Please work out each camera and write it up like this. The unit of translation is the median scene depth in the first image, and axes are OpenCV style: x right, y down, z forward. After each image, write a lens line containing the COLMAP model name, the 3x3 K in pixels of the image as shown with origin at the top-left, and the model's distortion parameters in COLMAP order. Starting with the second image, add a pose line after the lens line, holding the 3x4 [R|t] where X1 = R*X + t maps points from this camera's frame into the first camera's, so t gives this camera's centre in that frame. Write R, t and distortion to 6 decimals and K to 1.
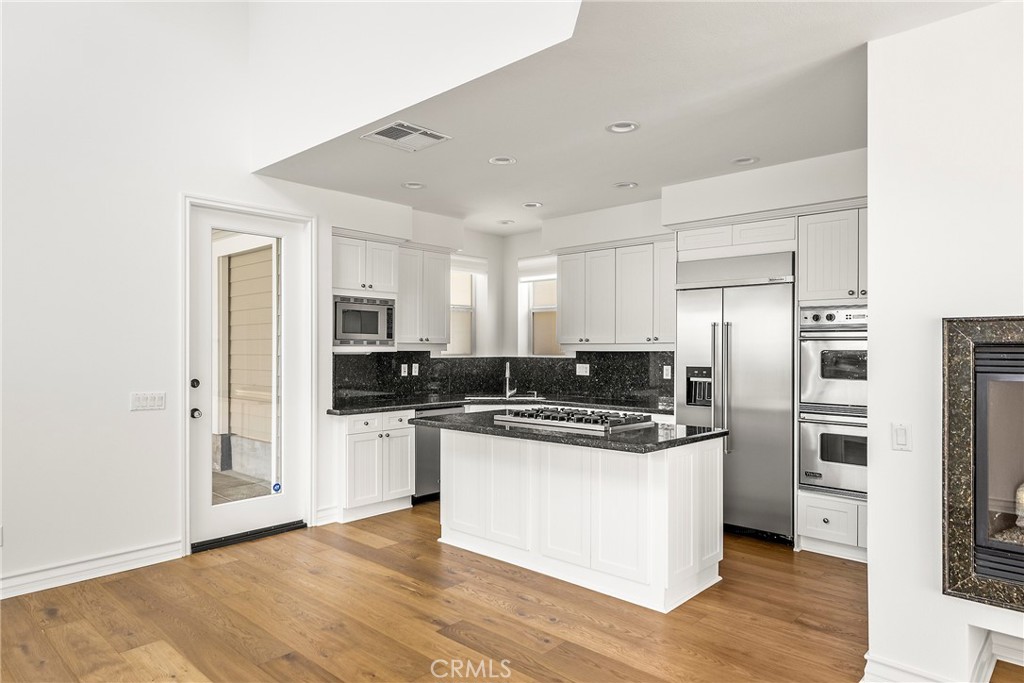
lens RADIAL K [[631.1, 0, 512.1], [0, 631.1, 346.0], [0, 0, 1]] dist [0.004307, 0.001167]
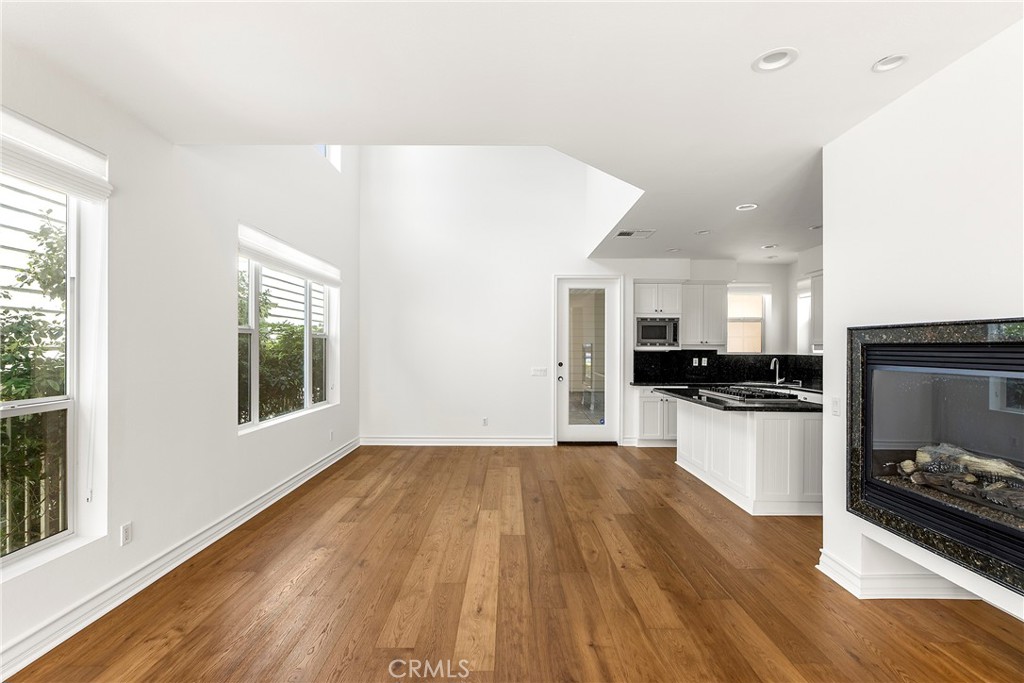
lens RADIAL K [[476.9, 0, 510.8], [0, 476.9, 344.0], [0, 0, 1]] dist [0.000127, 0.000048]
pose [[0.687881, -0.004378, -0.725811, 0.449485], [0.000583, 0.999985, -0.005479, 0.000305], [0.725824, 0.003346, 0.687873, -0.170030]]
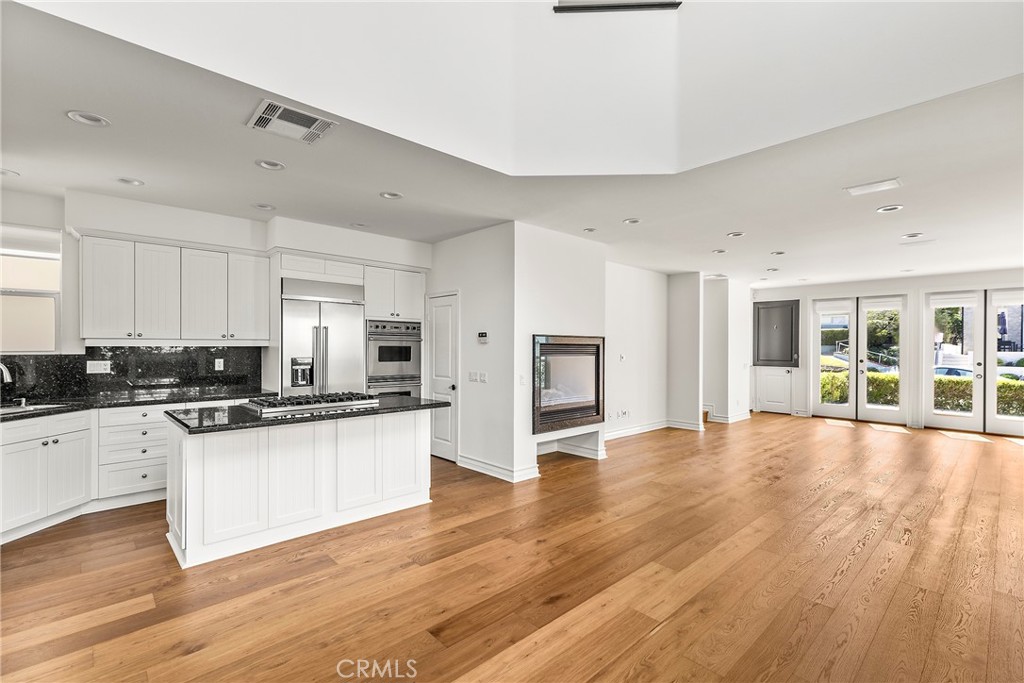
lens RADIAL K [[456.9, 0, 508.7], [0, 456.9, 346.6], [0, 0, 1]] dist [0.001369, -0.000007]
pose [[0.076131, -0.002700, 0.997094, -0.618367], [-0.008289, 0.999960, 0.003341, 0.001738], [-0.997063, -0.008519, 0.076106, 0.455174]]
